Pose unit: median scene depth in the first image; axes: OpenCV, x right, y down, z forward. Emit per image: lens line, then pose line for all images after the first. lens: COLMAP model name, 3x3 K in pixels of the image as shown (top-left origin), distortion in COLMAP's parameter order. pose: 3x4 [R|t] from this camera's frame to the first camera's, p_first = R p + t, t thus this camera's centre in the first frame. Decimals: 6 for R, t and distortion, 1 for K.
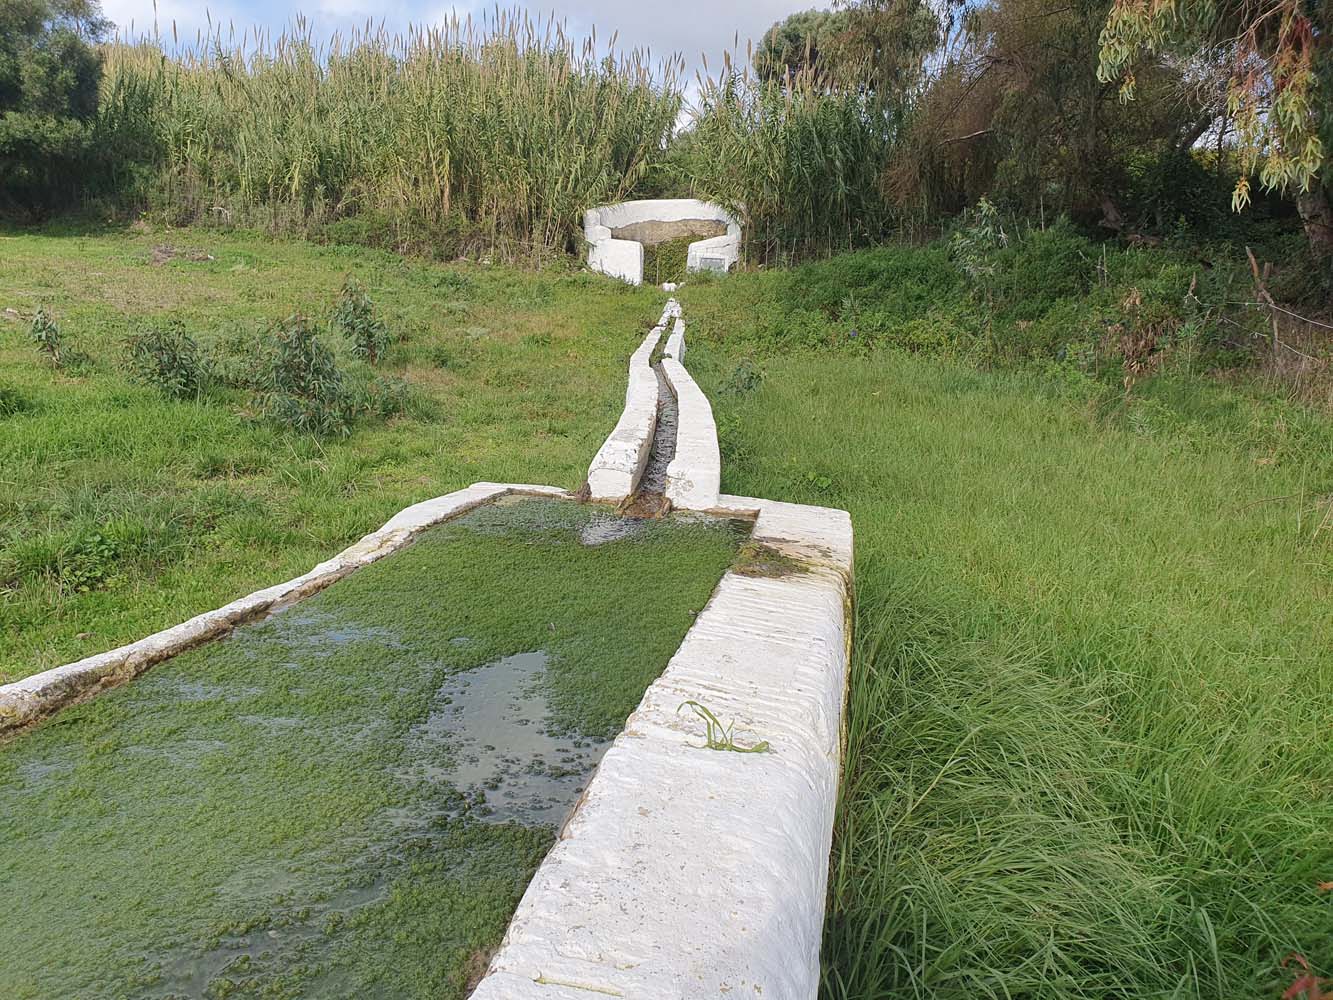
lens RADIAL K [[1024.9, 0, 631.1], [0, 1024.9, 515.8], [0, 0, 1]] dist [0.034523, -0.005978]
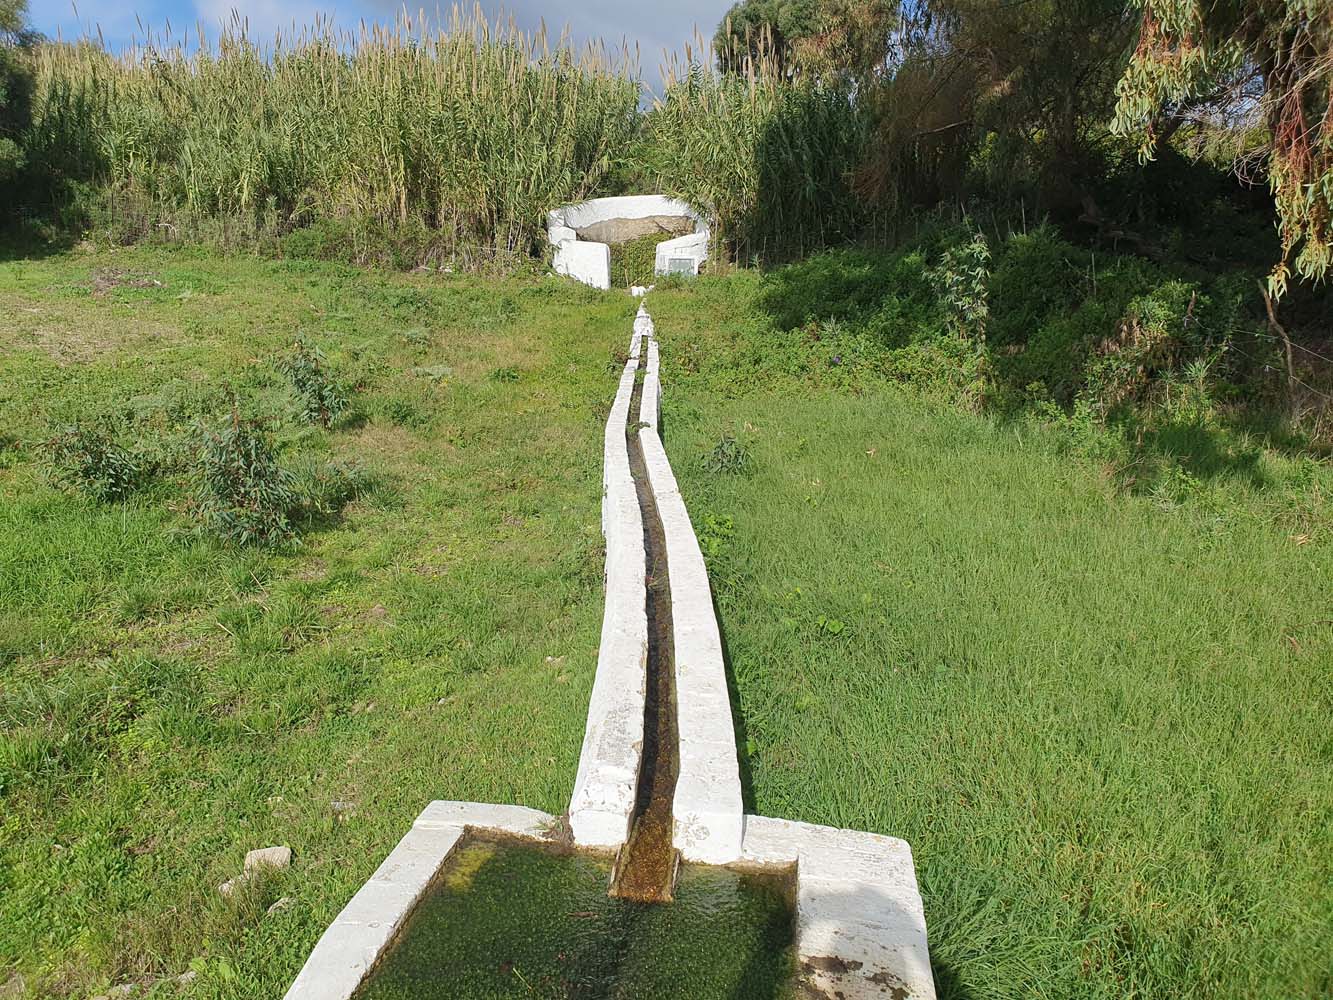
lens RADIAL K [[1027.2, 0, 626.7], [0, 1027.2, 498.3], [0, 0, 1]] dist [0.032860, 0.002079]
pose [[0.999080, -0.037813, 0.020255, -0.000709], [0.037637, 0.999251, 0.008996, -0.035254], [-0.020580, -0.008225, 0.999754, 0.027538]]
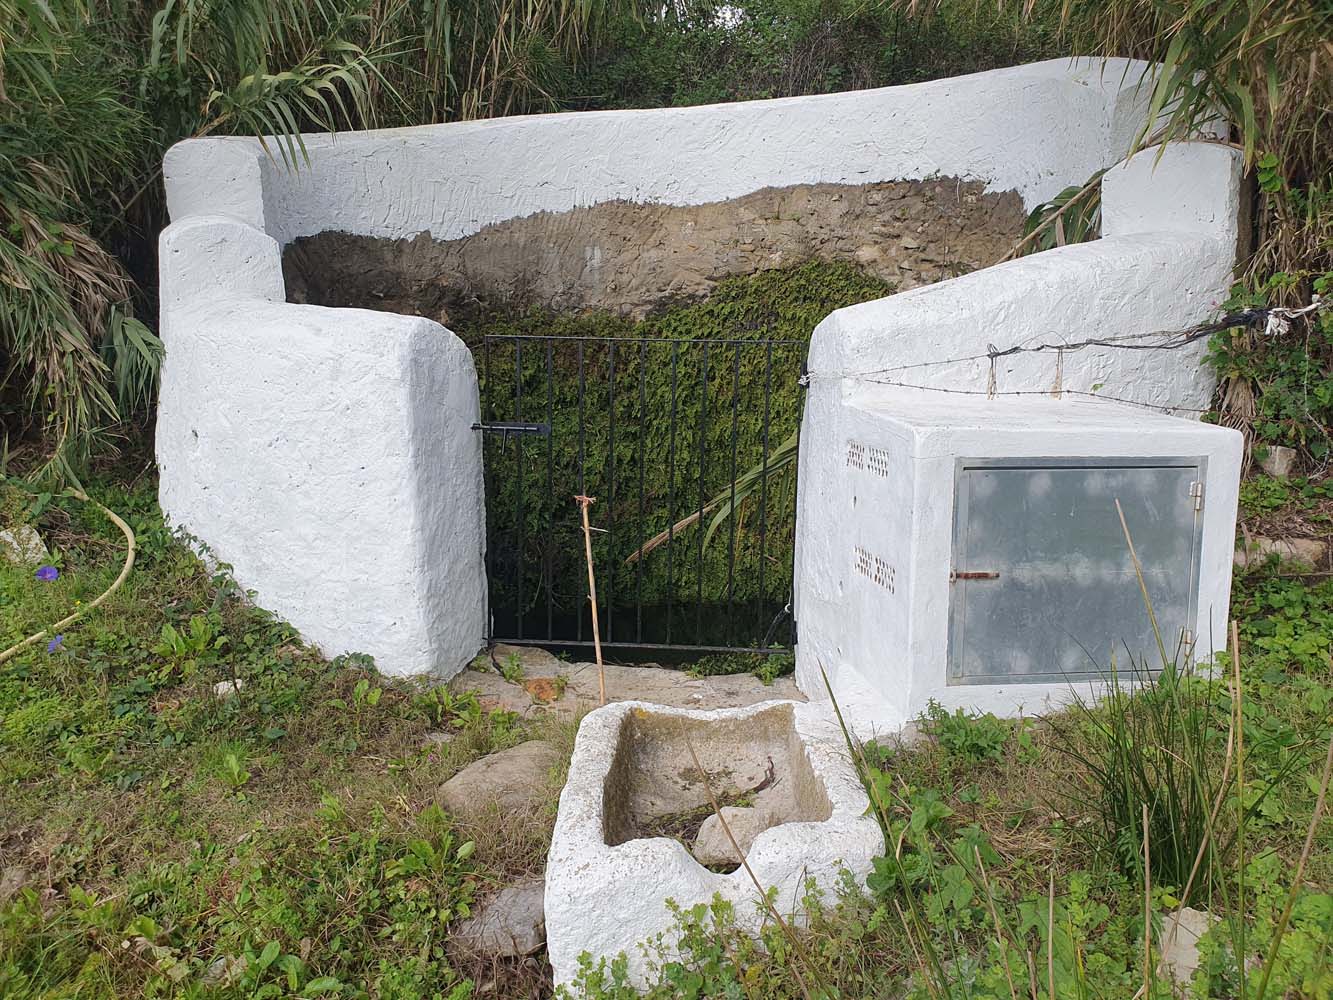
lens RADIAL K [[1027.2, 0, 626.7], [0, 1027.2, 498.3], [0, 0, 1]] dist [0.032860, 0.002079]
pose [[0.996543, -0.028496, -0.078043, 0.042782], [0.024926, 0.998615, -0.046337, -0.244962], [0.079255, 0.044232, 0.995873, 0.895498]]
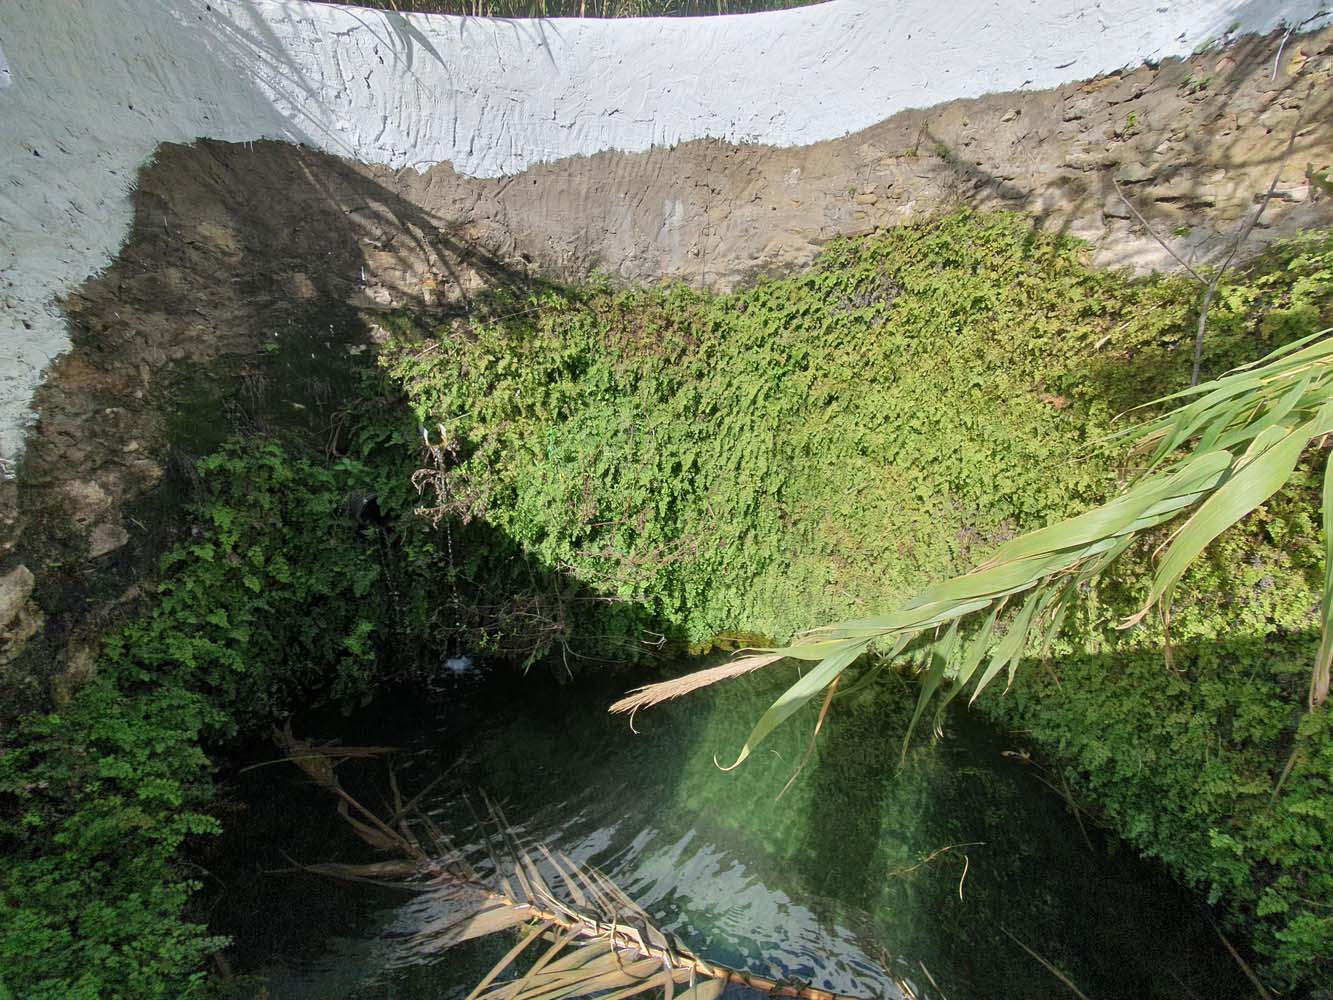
lens RADIAL K [[531.9, 0, 663.8], [0, 531.9, 488.0], [0, 0, 1]] dist [-0.000215, 0.000020]
pose [[0.968179, 0.064721, -0.241746, 0.044760], [-0.042815, 0.994575, 0.094801, -0.269320], [0.246571, -0.081434, 0.965697, 1.029340]]
